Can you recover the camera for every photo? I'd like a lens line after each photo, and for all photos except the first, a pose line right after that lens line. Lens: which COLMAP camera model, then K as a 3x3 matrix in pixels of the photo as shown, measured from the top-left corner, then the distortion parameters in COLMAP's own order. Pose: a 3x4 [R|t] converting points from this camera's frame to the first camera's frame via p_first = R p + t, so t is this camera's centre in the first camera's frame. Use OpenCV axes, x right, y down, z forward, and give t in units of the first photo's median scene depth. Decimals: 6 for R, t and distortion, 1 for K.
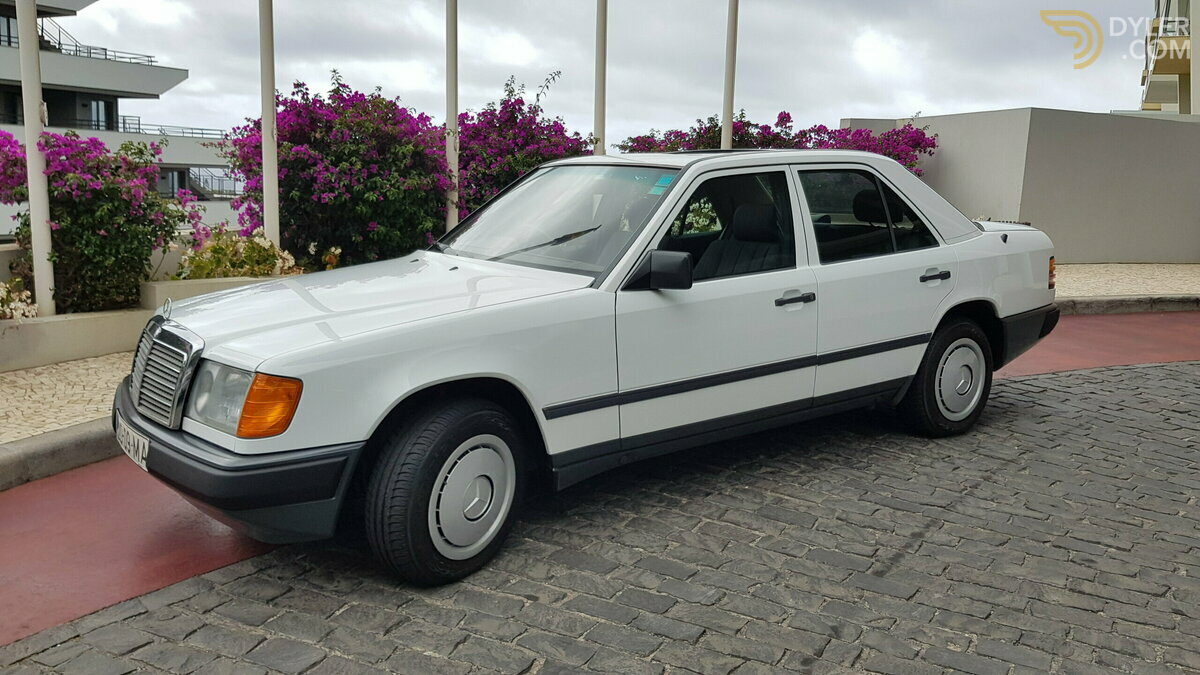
lens RADIAL K [[946.8, 0, 596.7], [0, 946.8, 335.9], [0, 0, 1]] dist [0.049540, -0.082153]
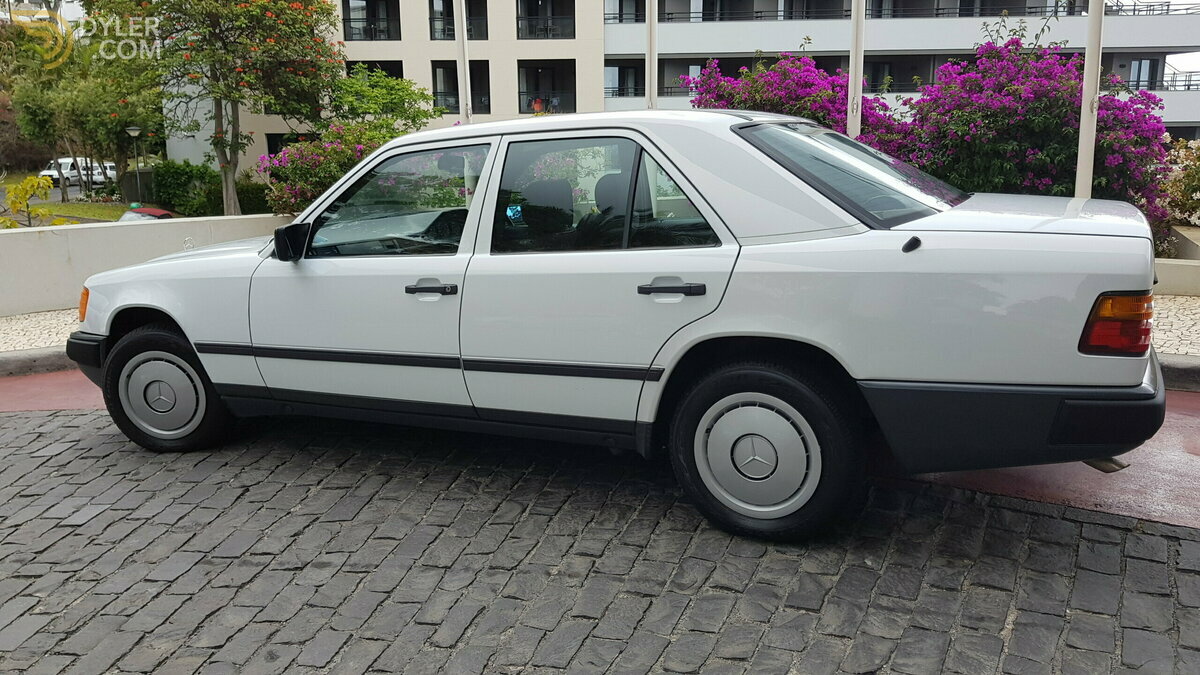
lens RADIAL K [[946.8, 0, 604.0], [0, 946.8, 335.8], [0, 0, 1]] dist [0.049540, -0.082153]
pose [[0.451368, 0.152171, -0.879267, 0.959969], [-0.117290, 0.986921, 0.110592, -0.100936], [0.884596, 0.053211, 0.463313, 0.654671]]
